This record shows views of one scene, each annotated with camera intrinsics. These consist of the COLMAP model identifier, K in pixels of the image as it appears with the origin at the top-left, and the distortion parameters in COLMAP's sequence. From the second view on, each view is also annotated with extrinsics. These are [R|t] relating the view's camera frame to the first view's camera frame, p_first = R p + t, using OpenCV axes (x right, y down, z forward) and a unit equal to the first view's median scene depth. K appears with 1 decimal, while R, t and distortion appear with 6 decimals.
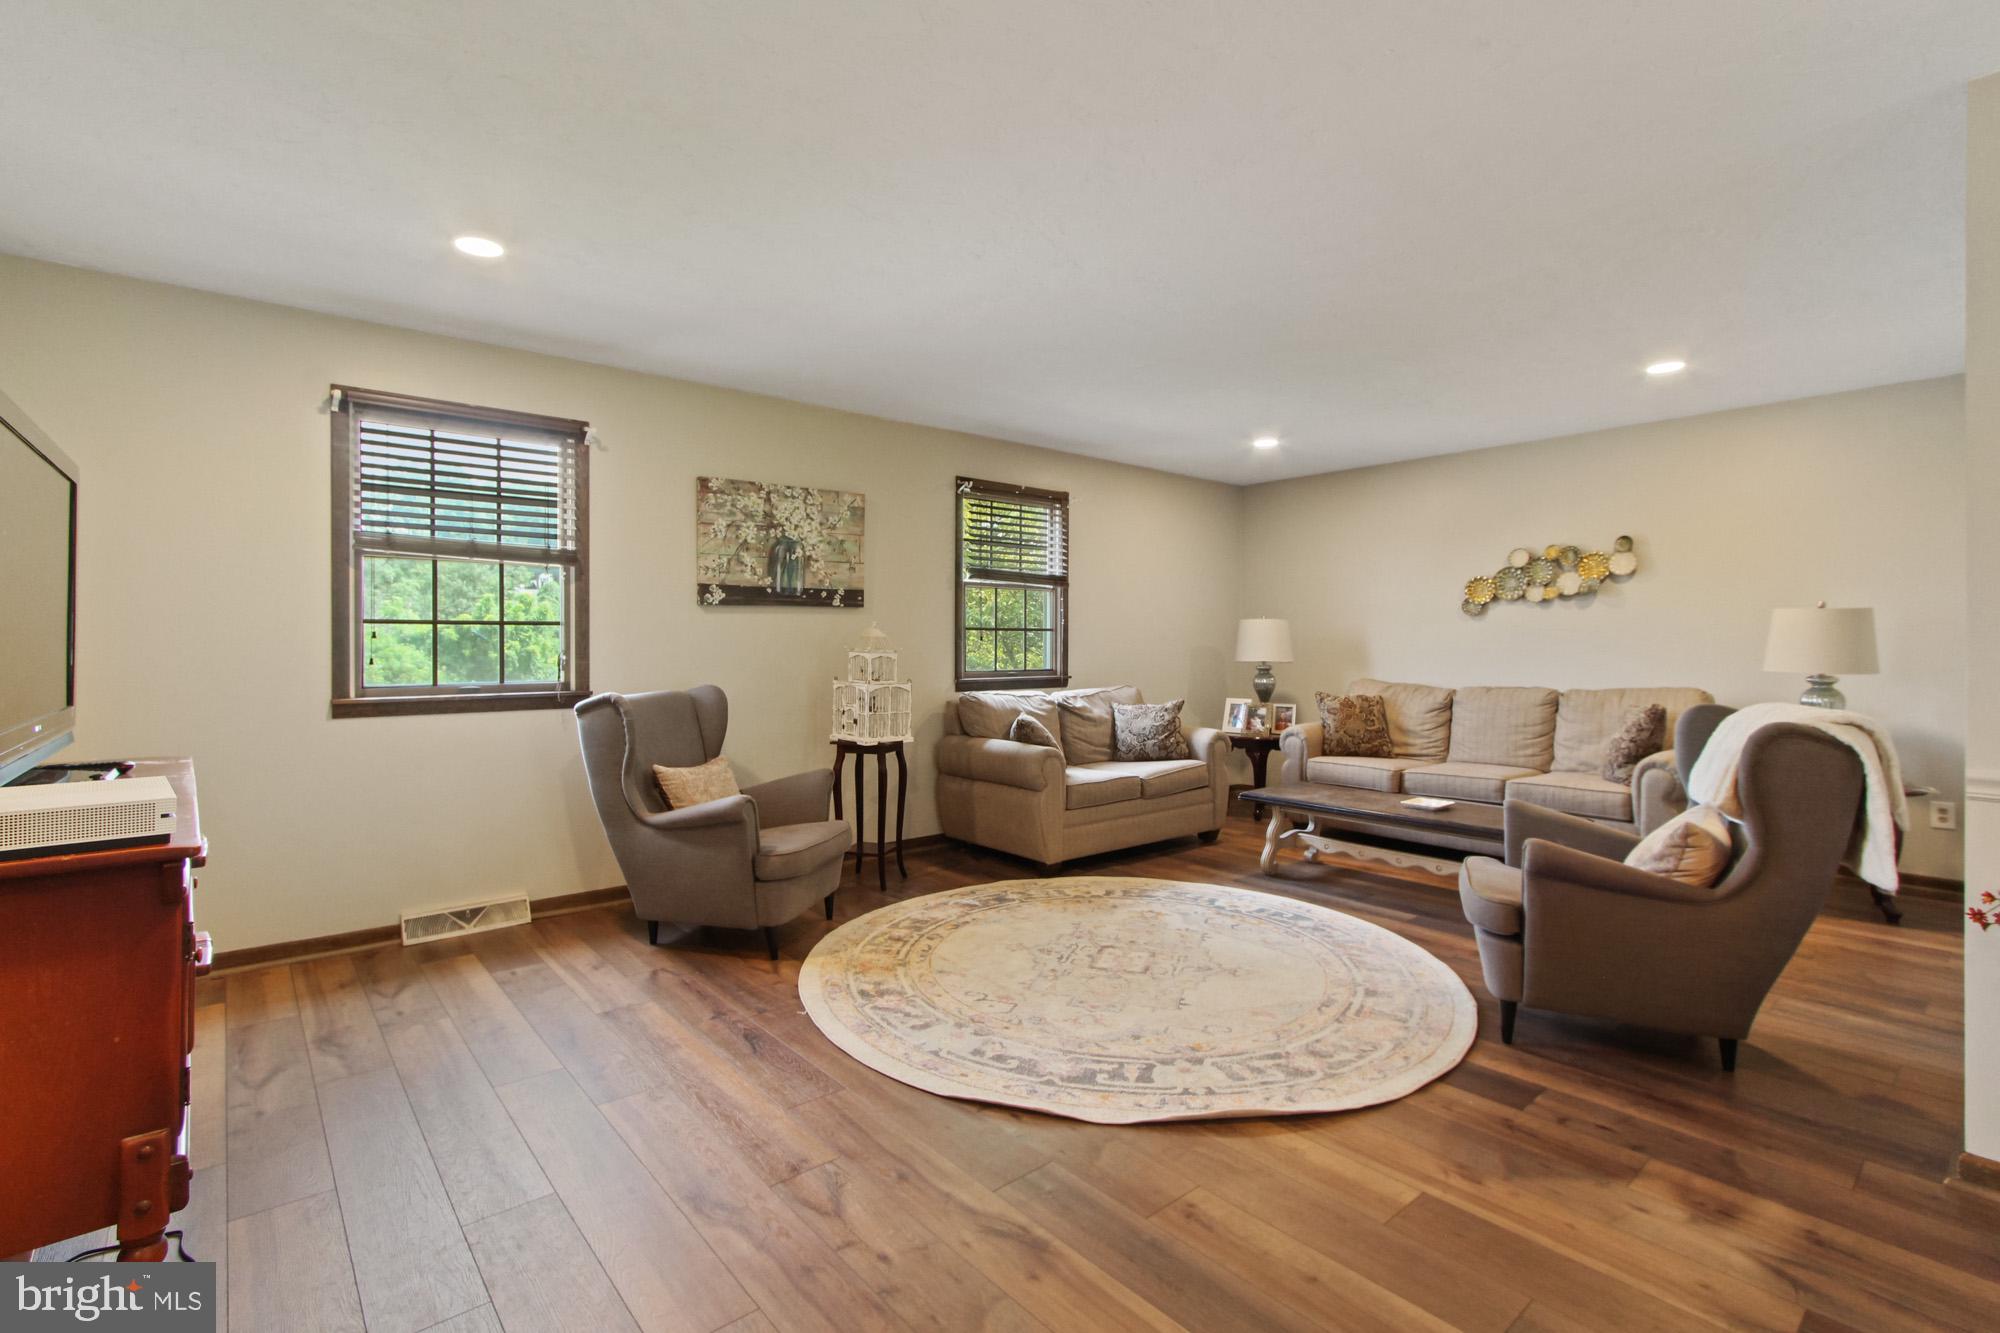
lens RADIAL K [[923.6, 0, 1004.9], [0, 923.6, 649.3], [0, 0, 1]] dist [0.002723, 0.001221]
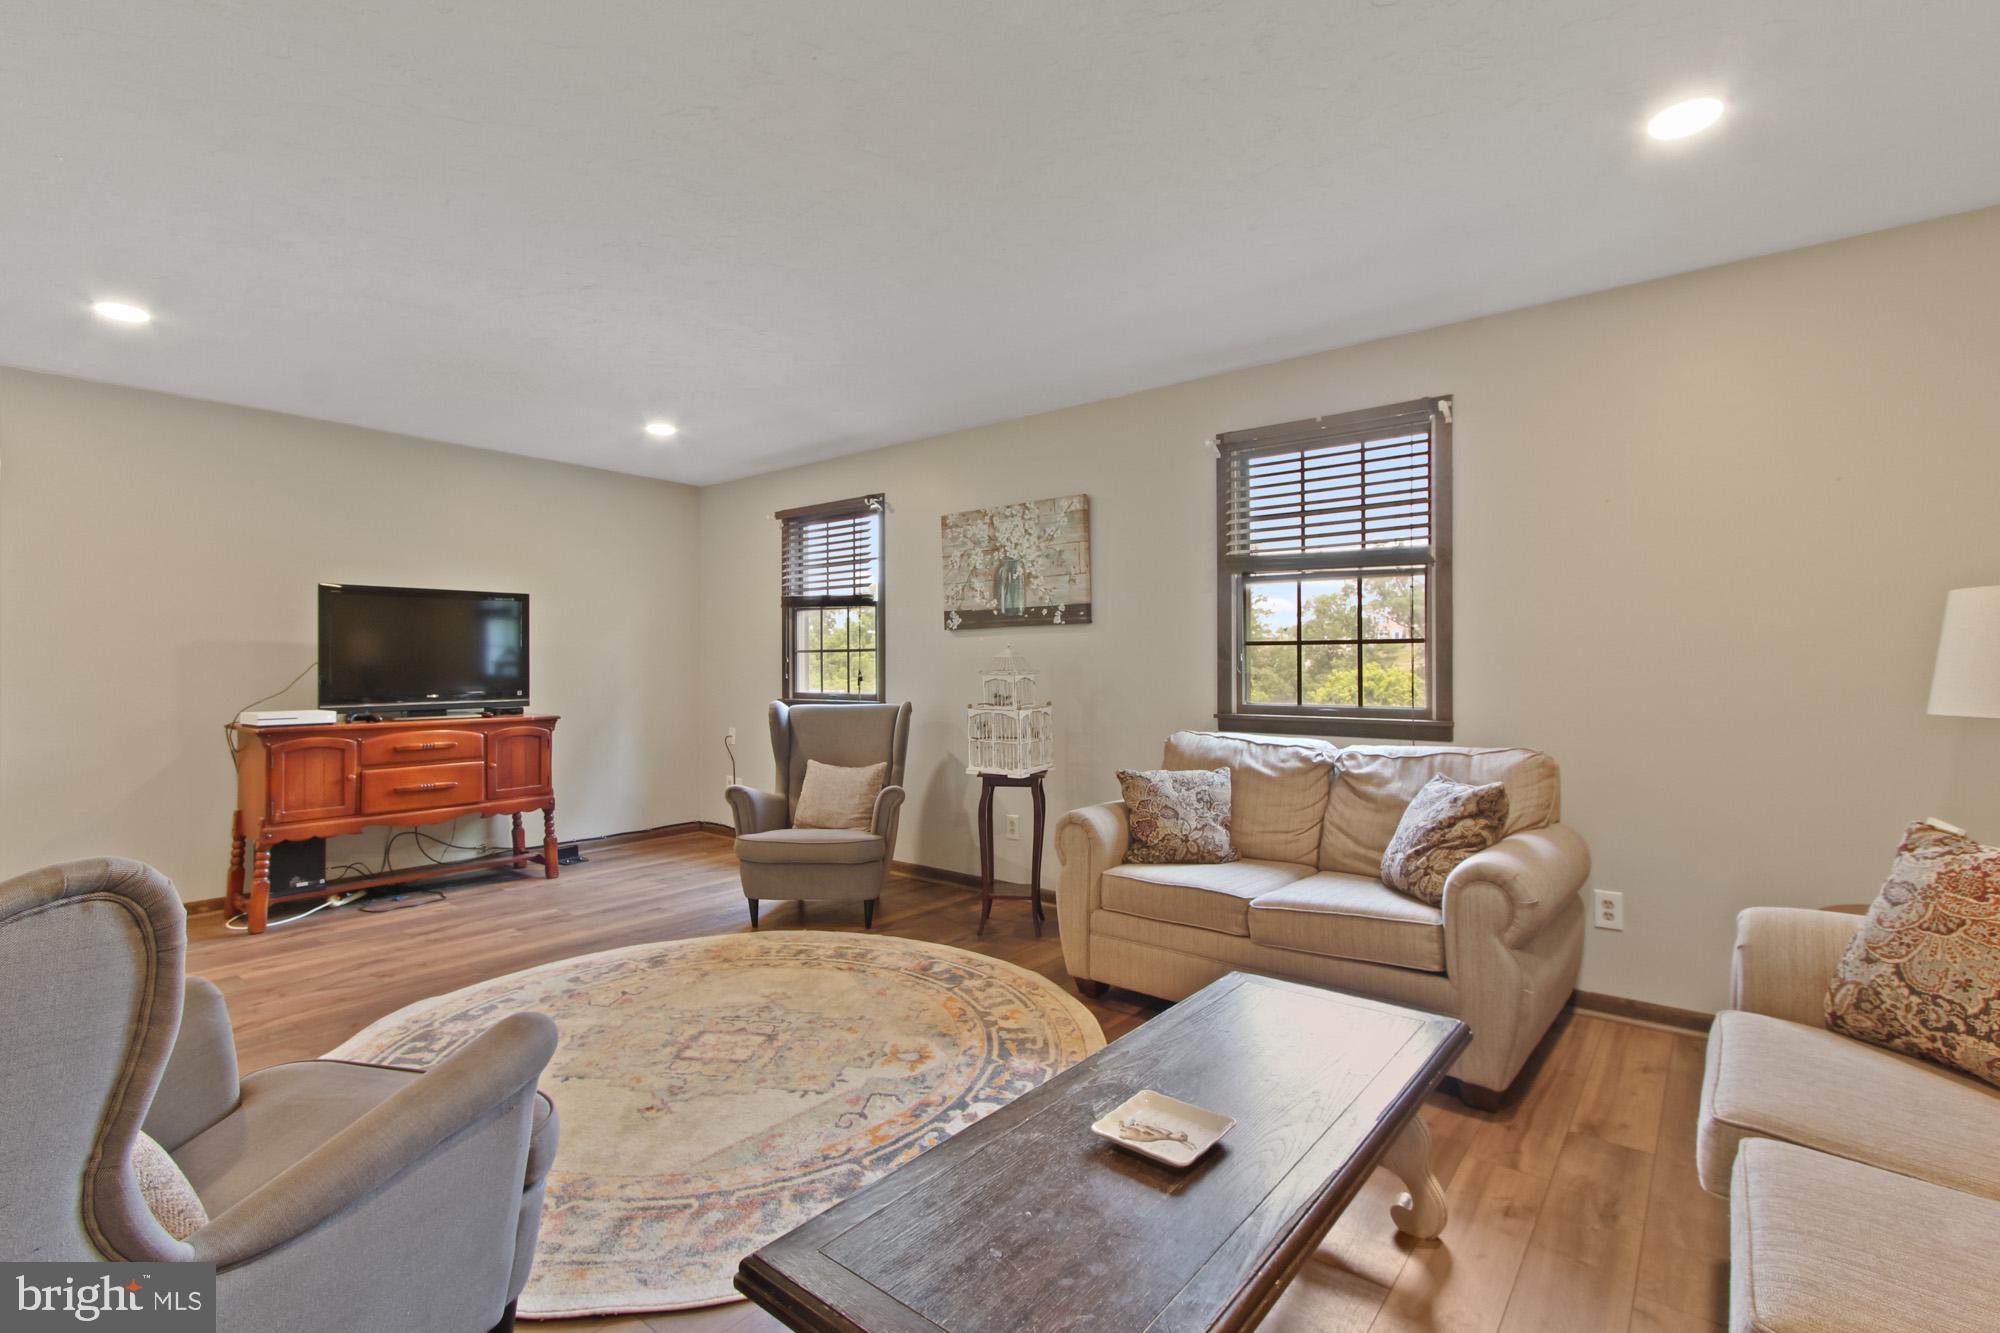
lens RADIAL K [[923.6, 0, 1000.9], [0, 923.6, 669.7], [0, 0, 1]] dist [0.002723, 0.001221]
pose [[0.166648, 0.008359, -0.985981, 0.761864], [-0.002202, 0.999965, 0.008105, -0.009304], [0.986014, 0.000821, 0.166660, 0.851320]]
